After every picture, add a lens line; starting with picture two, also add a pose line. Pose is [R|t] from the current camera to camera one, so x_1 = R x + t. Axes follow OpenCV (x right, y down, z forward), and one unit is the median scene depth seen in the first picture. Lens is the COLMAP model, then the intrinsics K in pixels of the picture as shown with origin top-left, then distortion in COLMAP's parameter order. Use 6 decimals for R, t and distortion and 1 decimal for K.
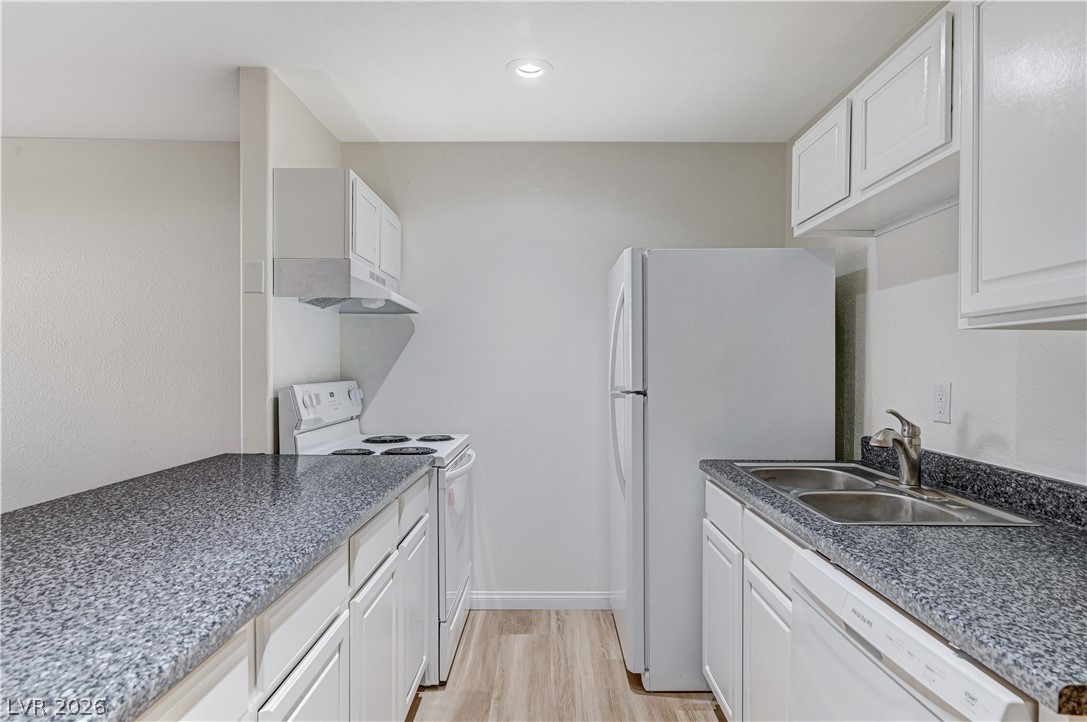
lens RADIAL K [[599.7, 0, 546.9], [0, 599.7, 369.1], [0, 0, 1]] dist [0.007316, 0.000237]
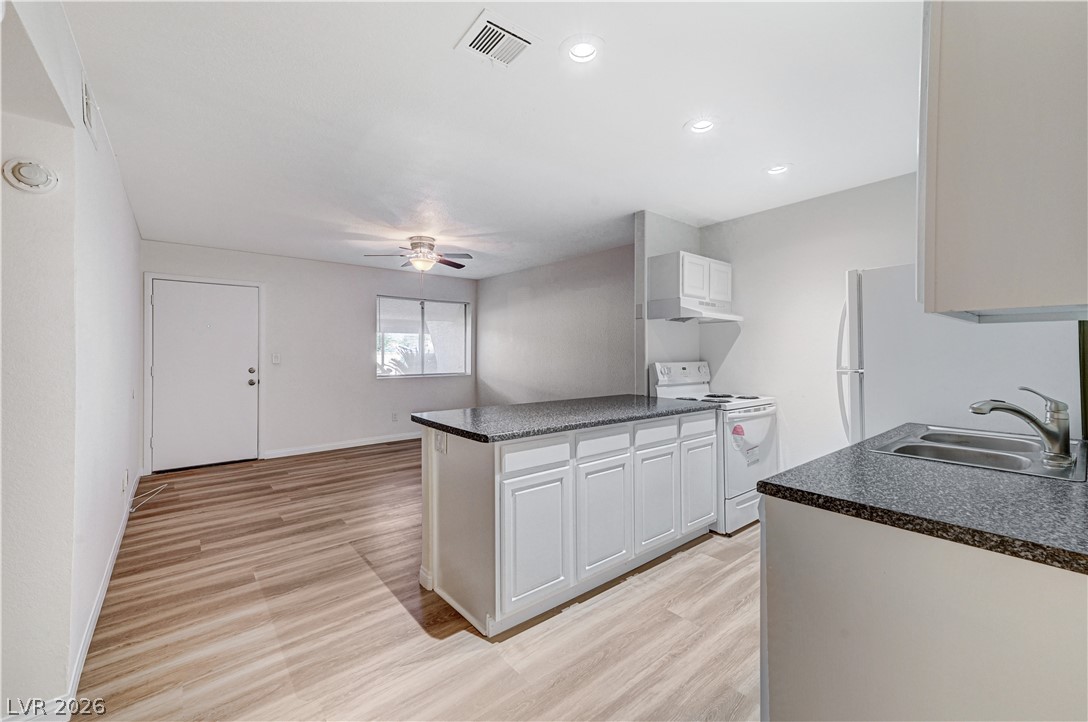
lens RADIAL K [[442.2, 0, 547.1], [0, 442.2, 352.4], [0, 0, 1]] dist [0.025220, 0.000175]
pose [[0.641356, -0.005667, -0.767222, 0.497556], [-0.001698, 0.999960, -0.008806, 0.006027], [0.767241, 0.006950, 0.641321, -0.242181]]
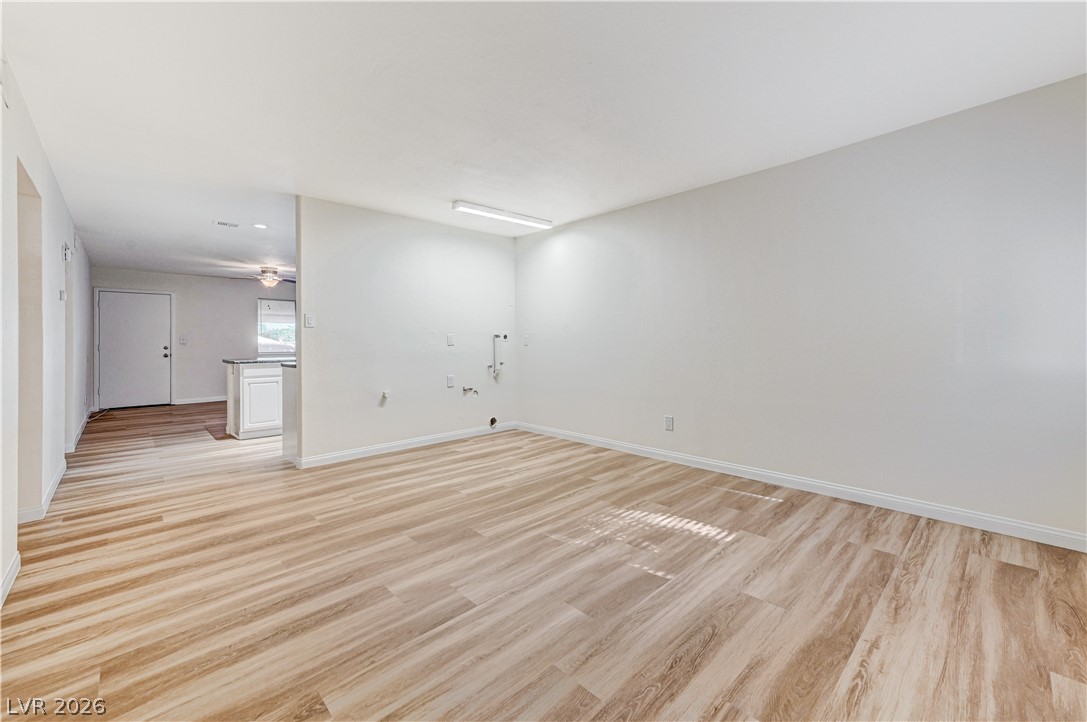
lens RADIAL K [[435.7, 0, 545.6], [0, 435.7, 340.7], [0, 0, 1]] dist [0.020083, 0.000189]
pose [[0.693153, -0.014445, -0.720645, 2.415527], [0.009195, 0.999895, -0.011199, 0.089184], [0.720732, 0.001136, 0.693213, -0.199752]]
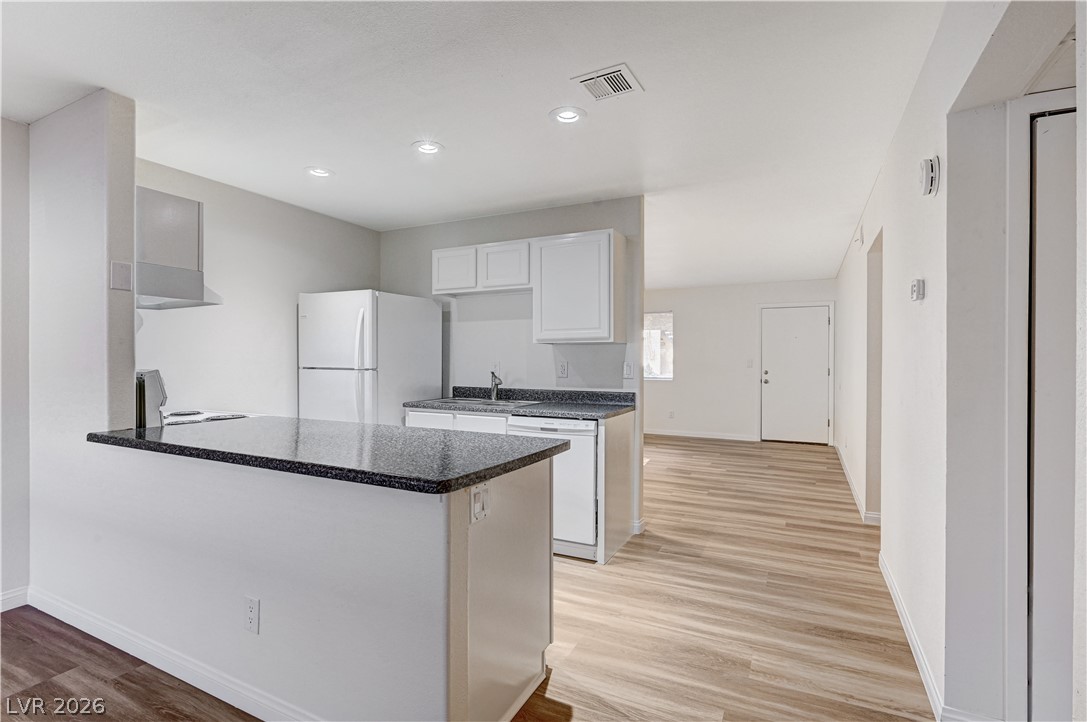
lens RADIAL K [[513.3, 0, 543.5], [0, 513.3, 361.0], [0, 0, 1]] dist [0.000919, 0.000855]
pose [[0.451394, -0.006973, 0.892297, -1.012042], [0.006398, 0.999969, 0.004577, 0.010071], [-0.892302, 0.003642, 0.451425, -0.166628]]
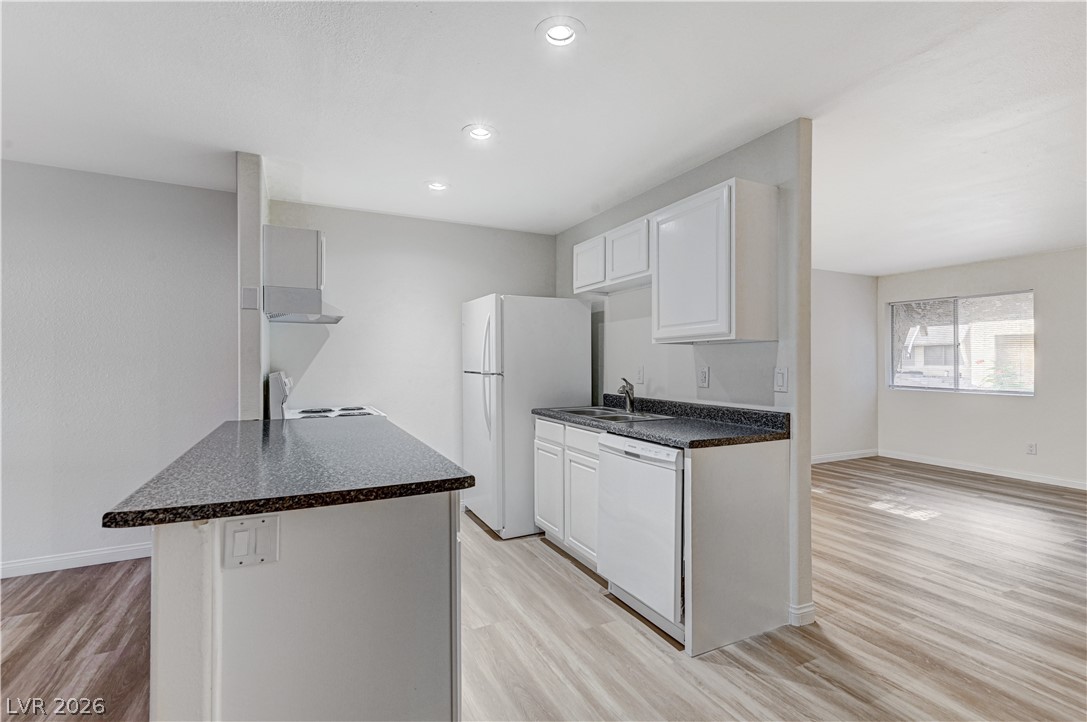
lens RADIAL K [[495.9, 0, 547.3], [0, 495.9, 360.9], [0, 0, 1]] dist [0.020349, 0.000028]
pose [[0.892214, -0.001847, 0.451610, -0.394593], [0.006513, 0.999940, -0.008778, 0.013766], [-0.451567, 0.010773, 0.892172, -0.403921]]
